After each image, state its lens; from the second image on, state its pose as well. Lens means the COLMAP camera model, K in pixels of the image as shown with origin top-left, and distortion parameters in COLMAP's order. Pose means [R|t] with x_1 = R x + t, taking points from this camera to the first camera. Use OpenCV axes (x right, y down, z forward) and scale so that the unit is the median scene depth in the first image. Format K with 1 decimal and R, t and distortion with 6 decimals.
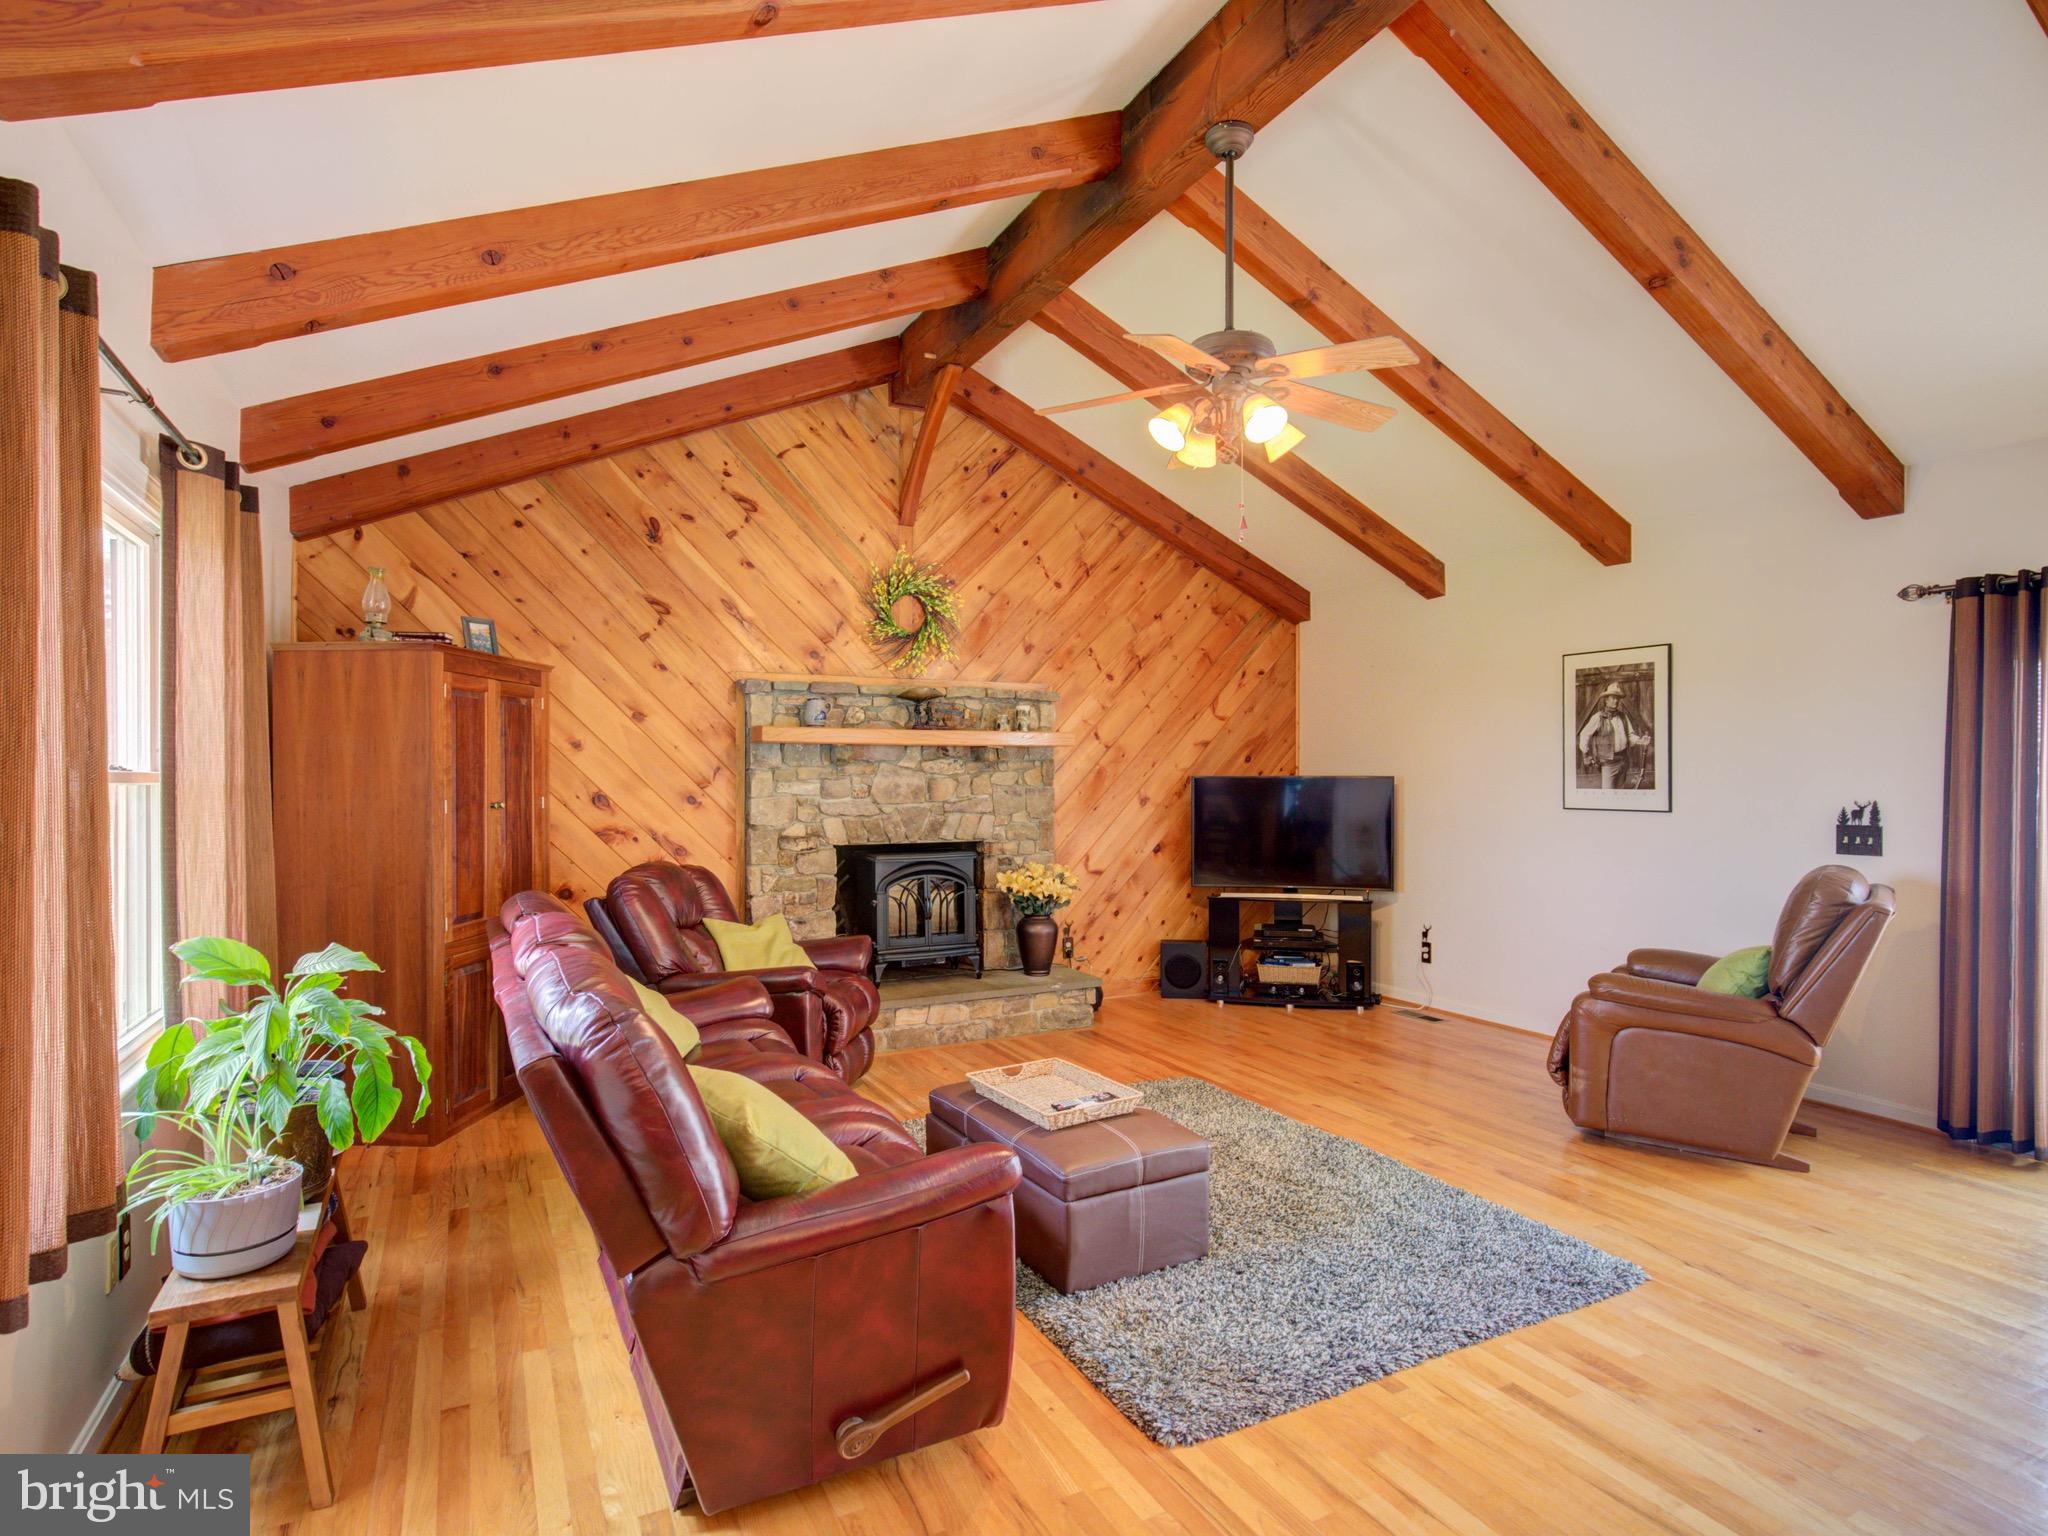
lens RADIAL K [[1077.9, 0, 1033.0], [0, 1077.9, 776.2], [0, 0, 1]] dist [-0.002261, 0.000408]
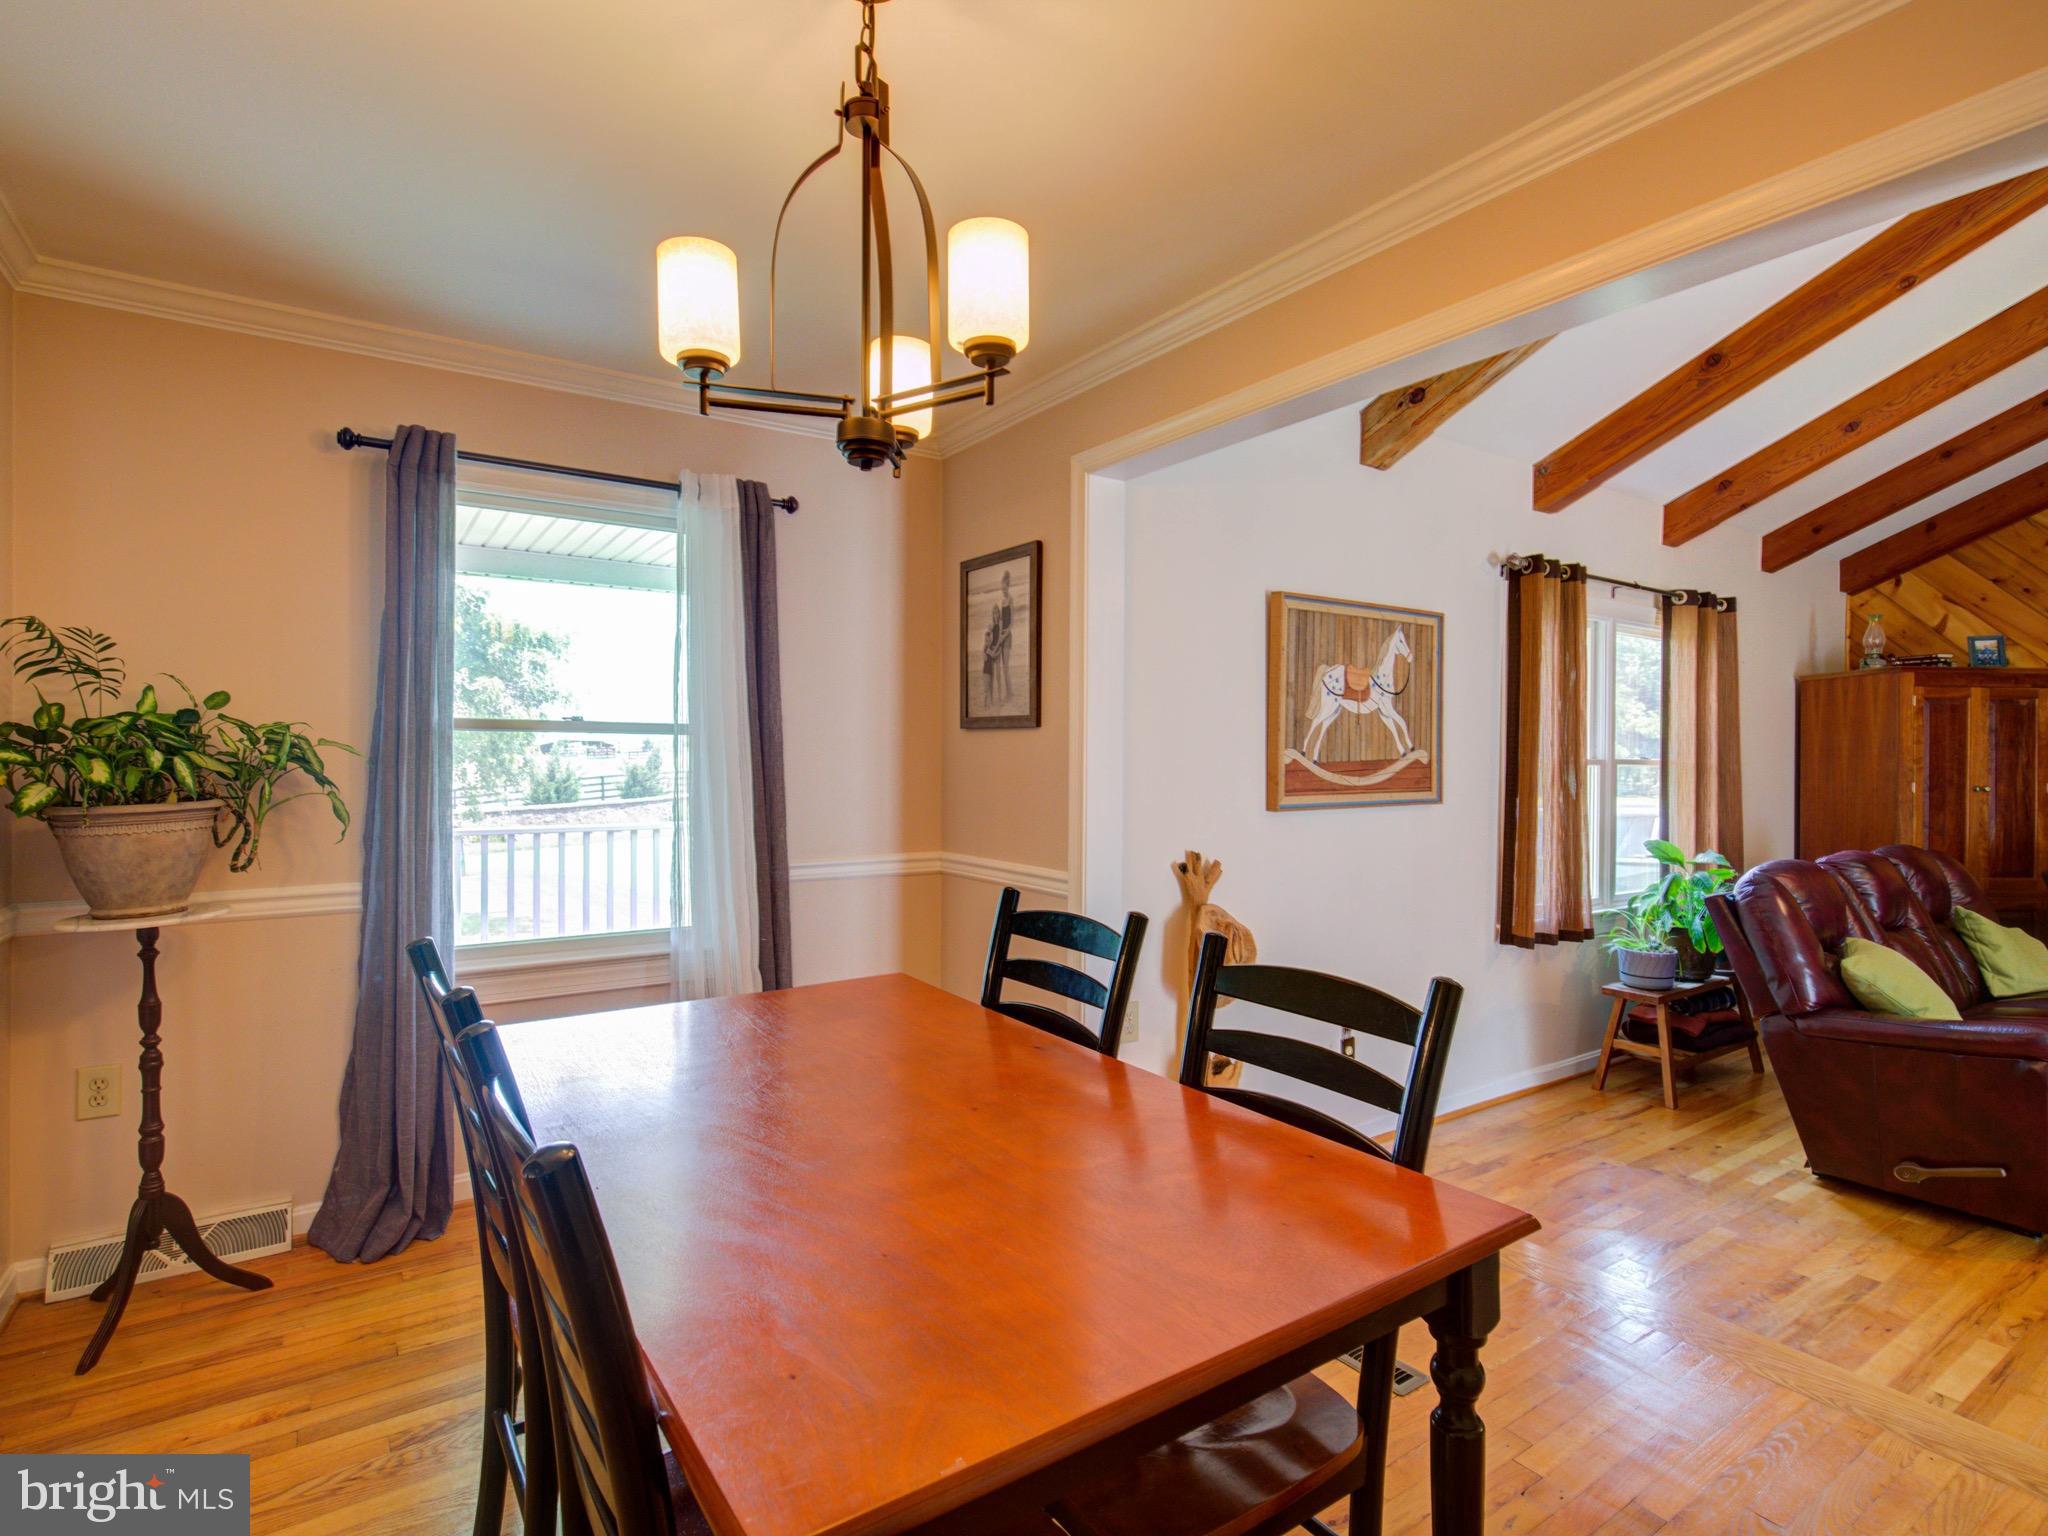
lens RADIAL K [[1021.1, 0, 1025.1], [0, 1021.1, 763.7], [0, 0, 1]] dist [0.001241, 0.000268]
pose [[0.115576, 0.005015, -0.993286, 0.423983], [-0.009103, 0.999951, 0.003990, 0.002785], [0.993257, 0.008580, 0.115615, -0.176639]]
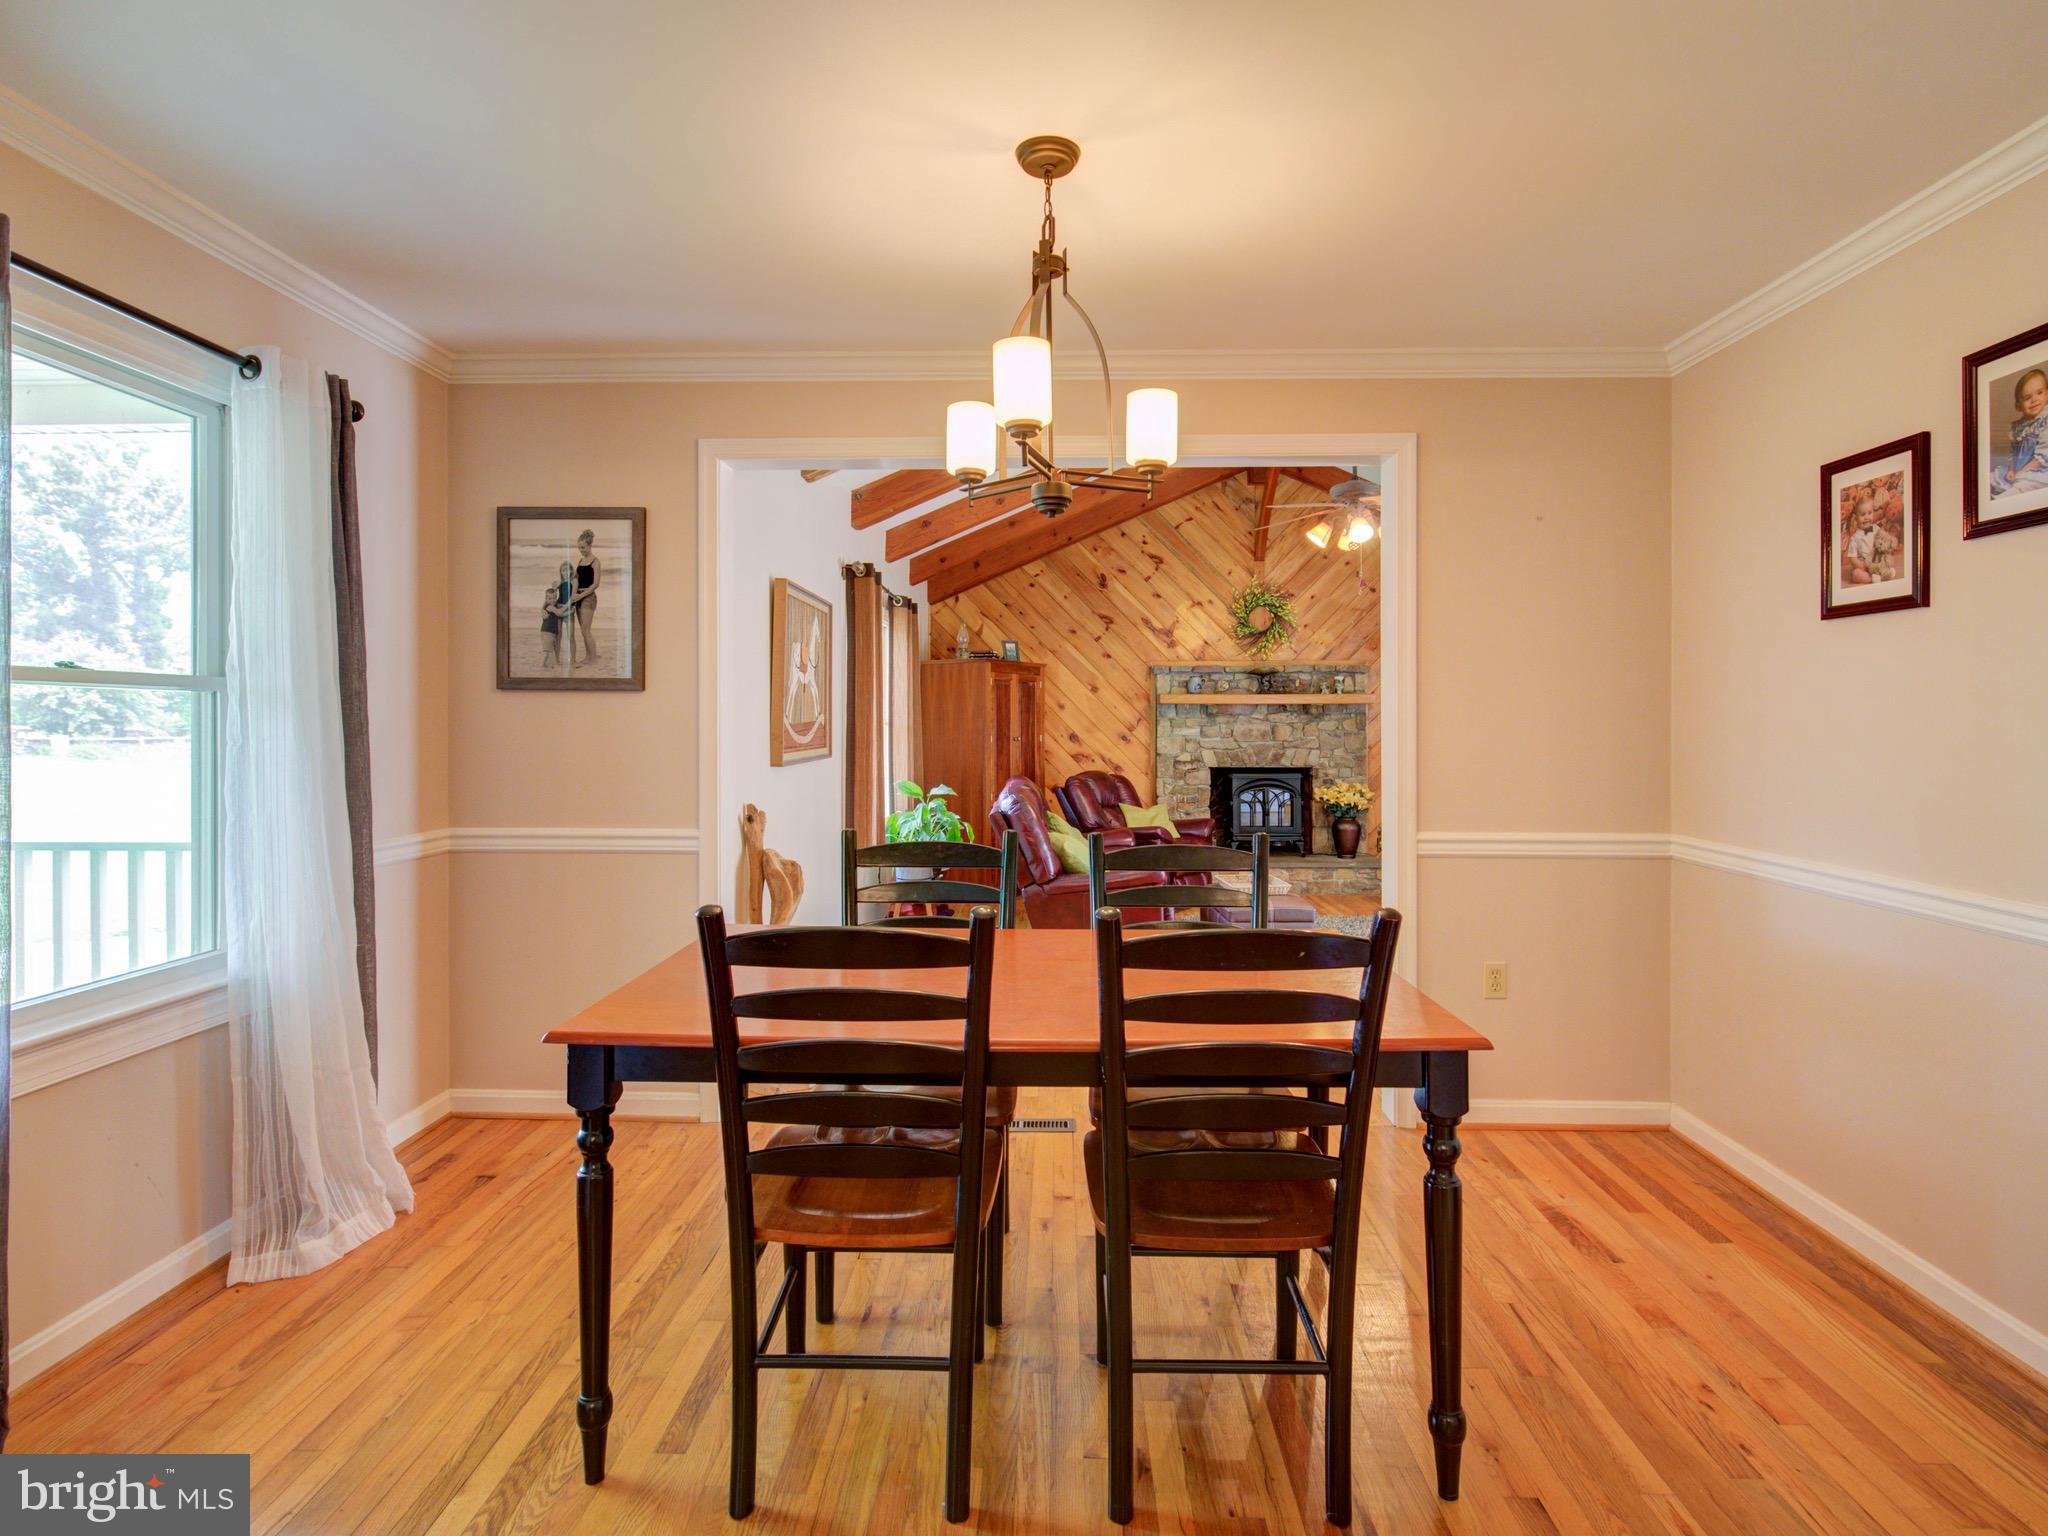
lens RADIAL K [[1055.0, 0, 1030.2], [0, 1055.0, 725.9], [0, 0, 1]] dist [-0.003149, -0.000648]
pose [[0.875480, -0.000709, -0.483254, 0.344032], [-0.000081, 0.999999, -0.001615, 0.005181], [0.483254, 0.001453, 0.875479, -0.506079]]
